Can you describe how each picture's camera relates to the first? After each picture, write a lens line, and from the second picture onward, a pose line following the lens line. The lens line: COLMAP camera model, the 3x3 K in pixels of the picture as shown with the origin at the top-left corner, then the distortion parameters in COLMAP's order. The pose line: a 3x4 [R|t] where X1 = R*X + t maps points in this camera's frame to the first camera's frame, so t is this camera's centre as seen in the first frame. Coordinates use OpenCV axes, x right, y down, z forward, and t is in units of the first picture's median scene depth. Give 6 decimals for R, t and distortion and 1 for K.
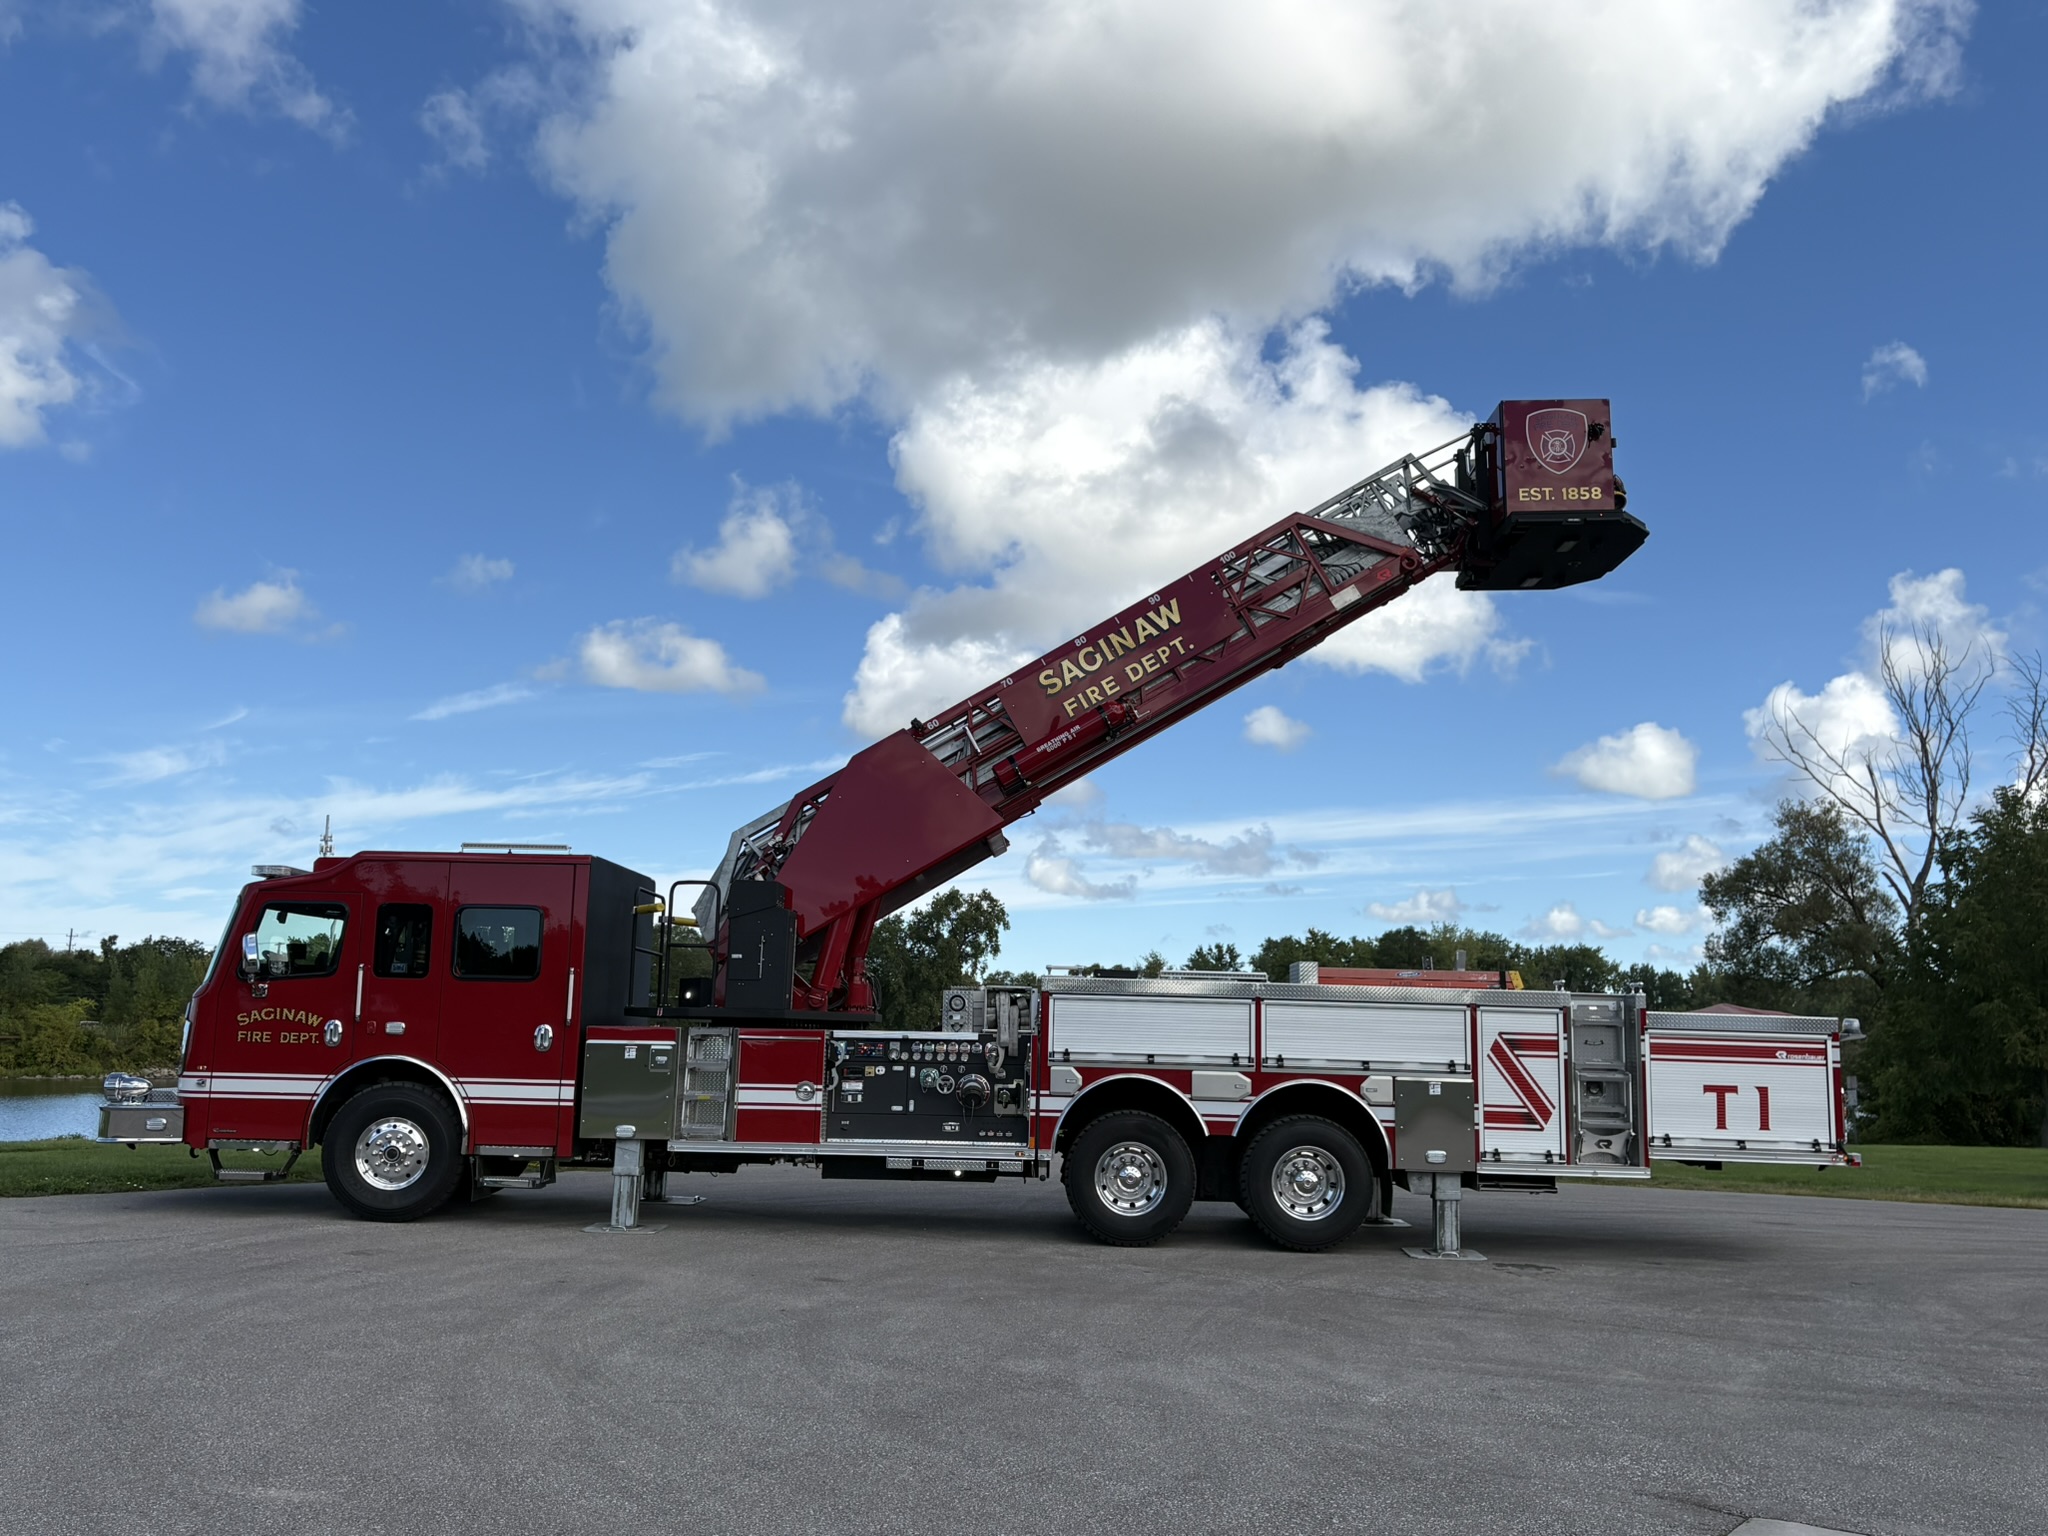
lens RADIAL K [[1761.3, 0, 1022.4], [0, 1761.3, 773.4], [0, 0, 1]] dist [0.109460, -0.263289]
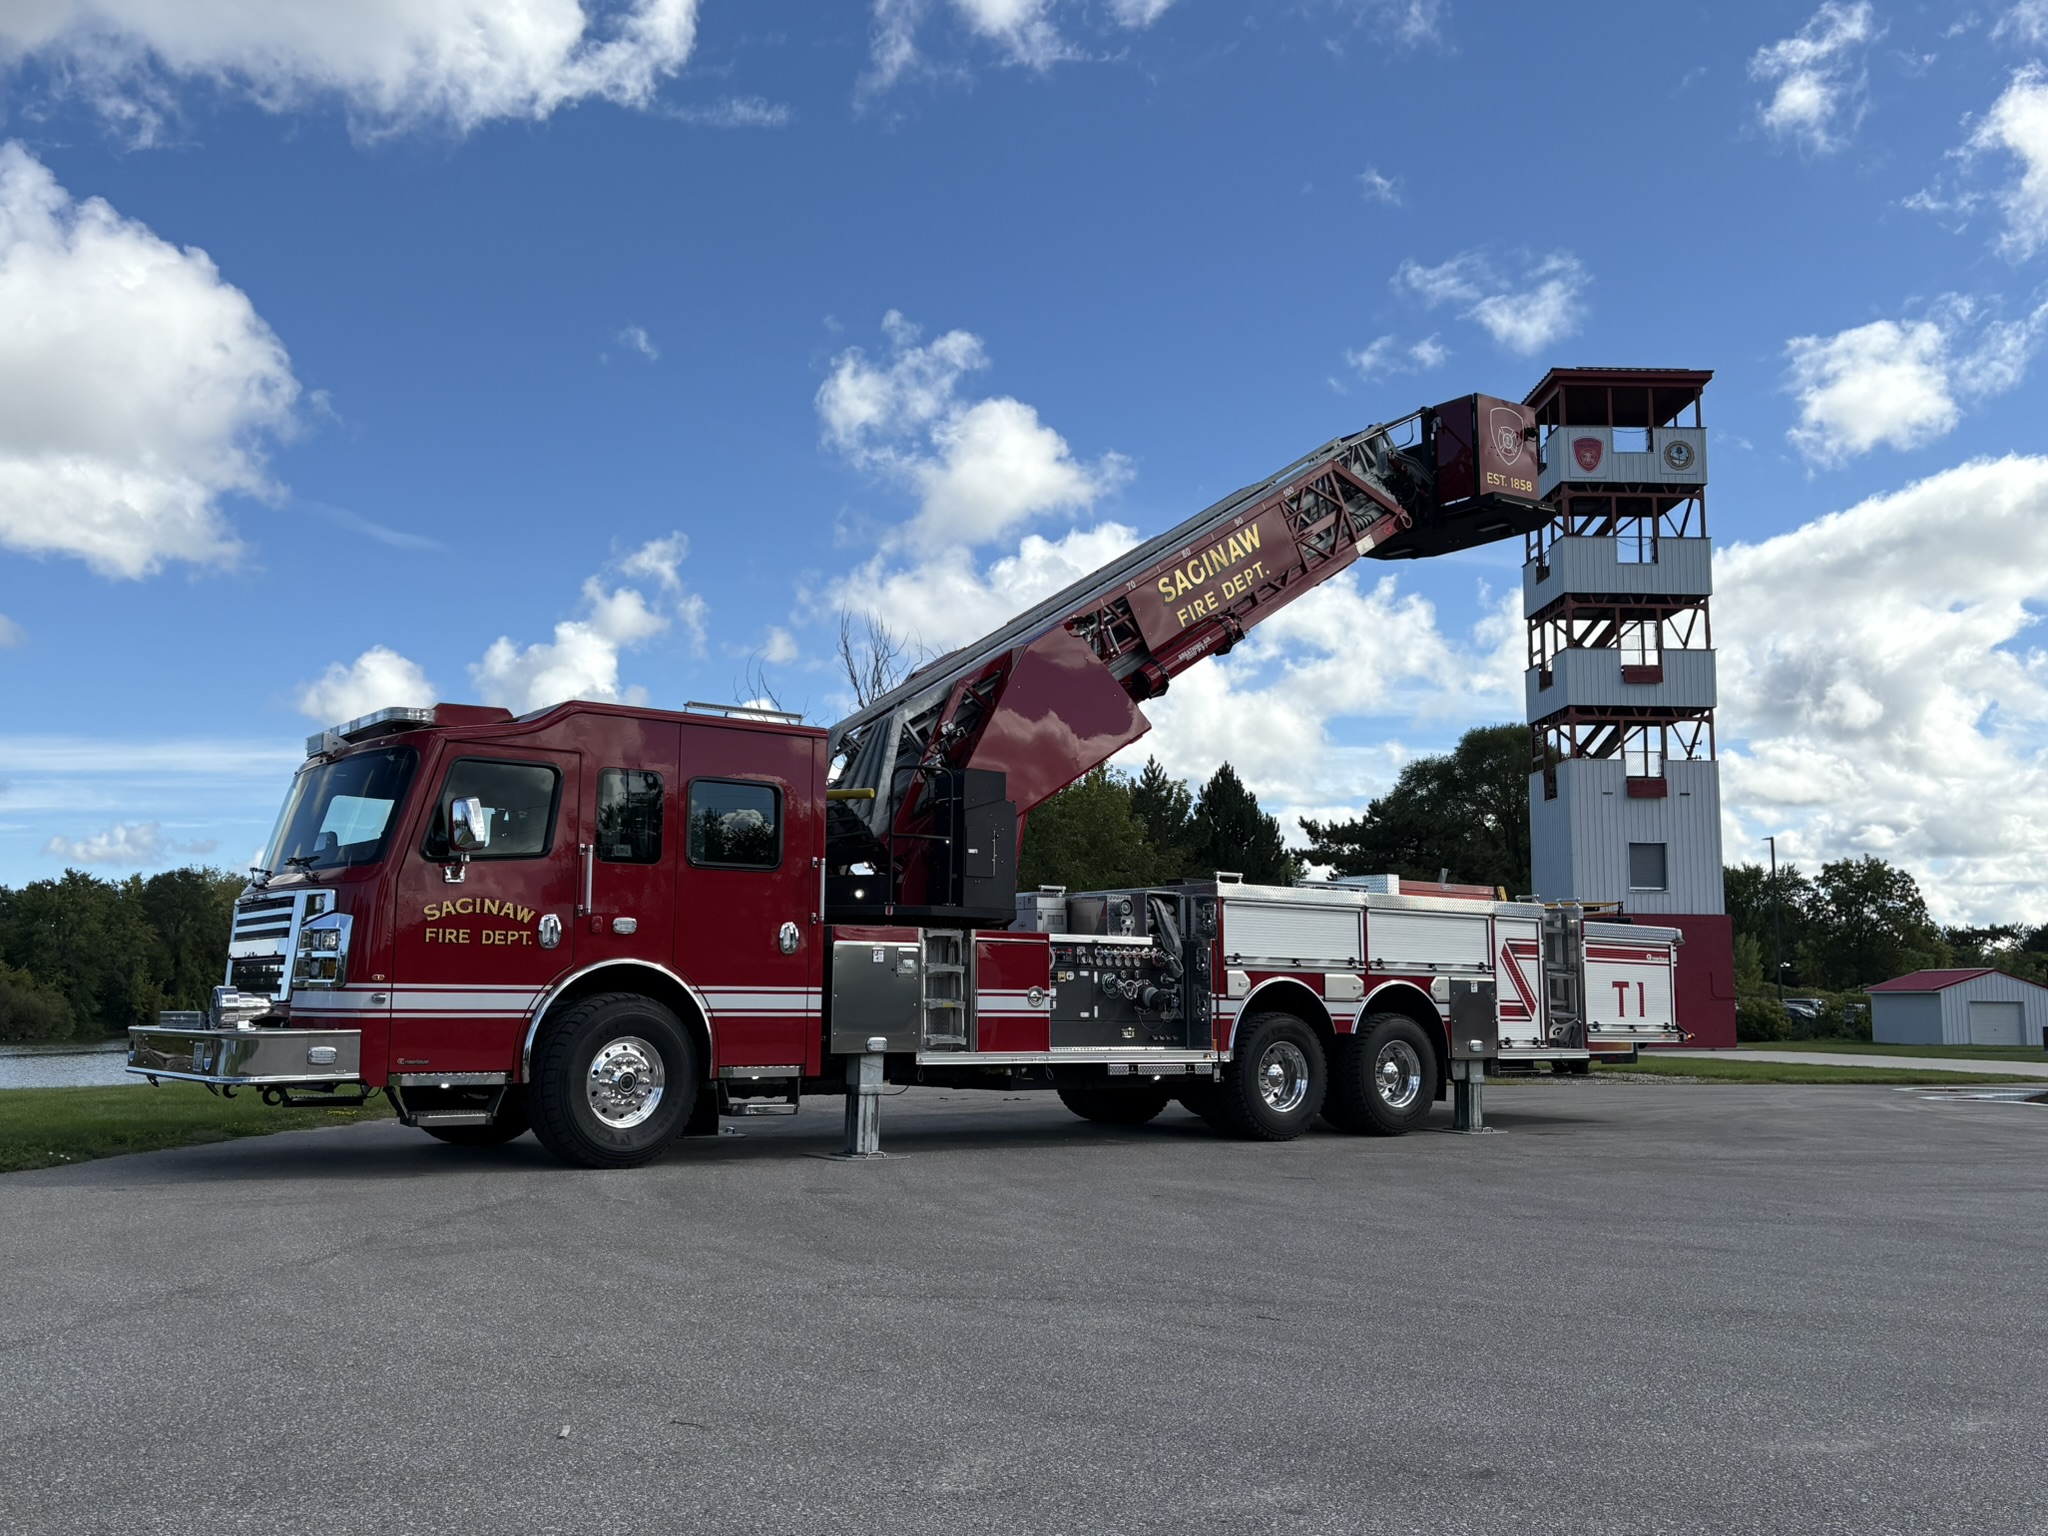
lens RADIAL K [[1826.0, 0, 1010.0], [0, 1826.0, 822.6], [0, 0, 1]] dist [0.144535, -0.269262]
pose [[0.786137, 0.044327, 0.616460, -0.735145], [-0.074510, 0.996947, 0.023333, 0.065738], [-0.613544, -0.064275, 0.787040, 0.251144]]
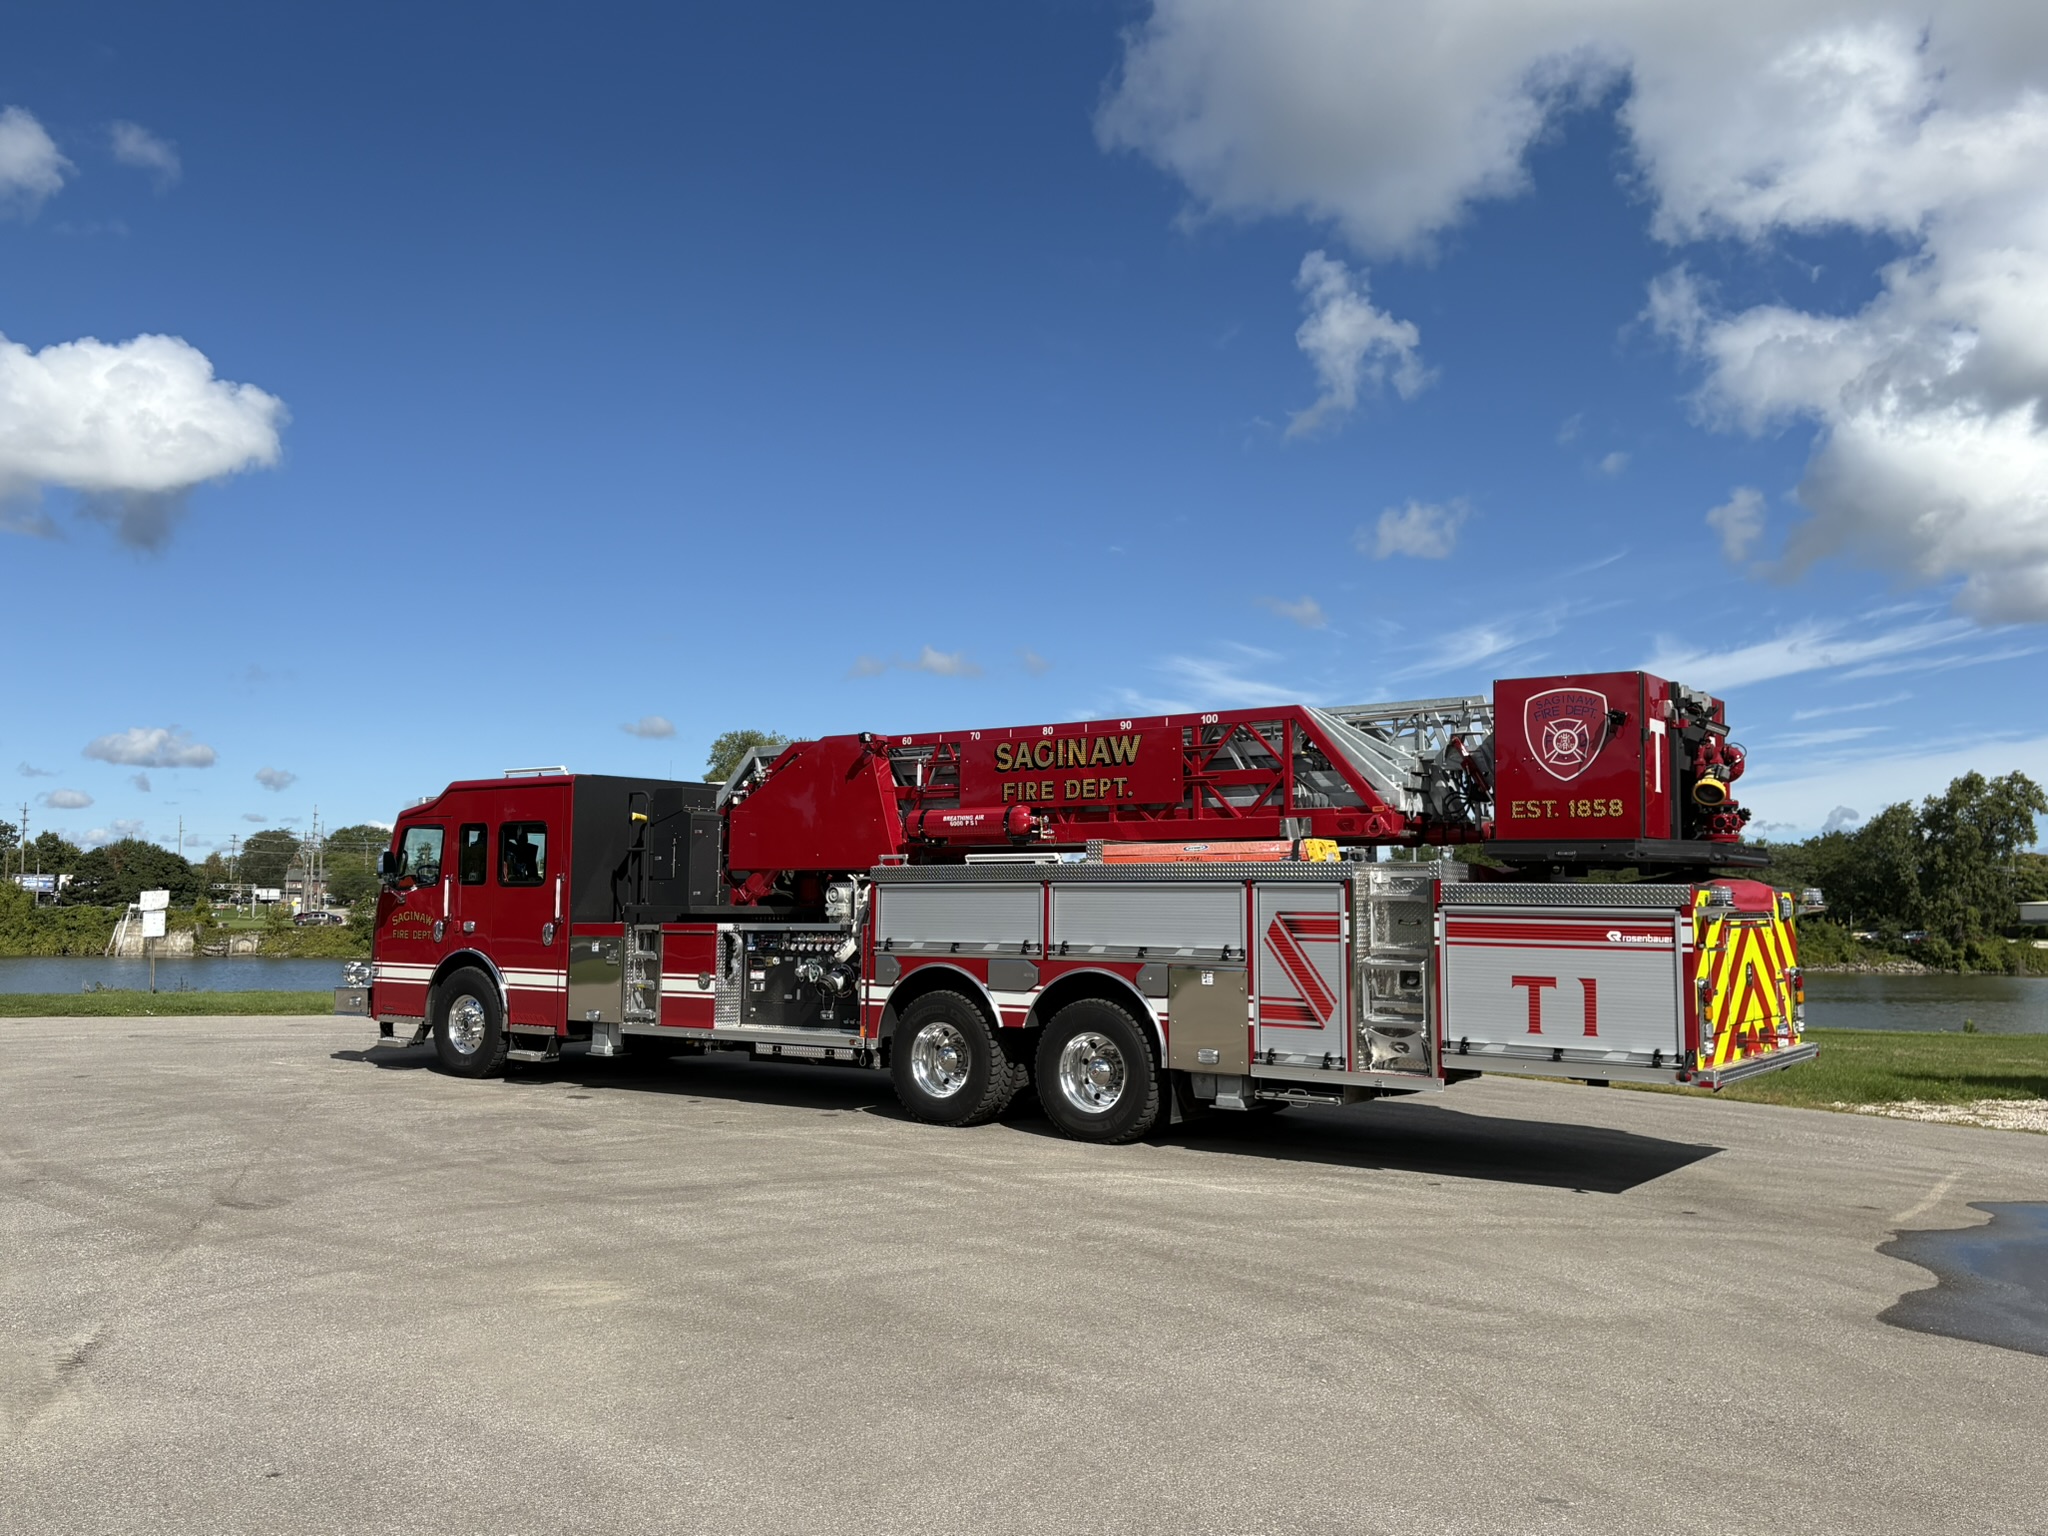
lens RADIAL K [[1704.7, 0, 1014.7], [0, 1704.7, 767.5], [0, 0, 1]] dist [0.099494, 0.004002]
pose [[0.814168, -0.066546, -0.576803, 0.638857], [0.087220, 0.996155, 0.008187, 0.059303], [0.574040, -0.056975, 0.816842, 0.266239]]
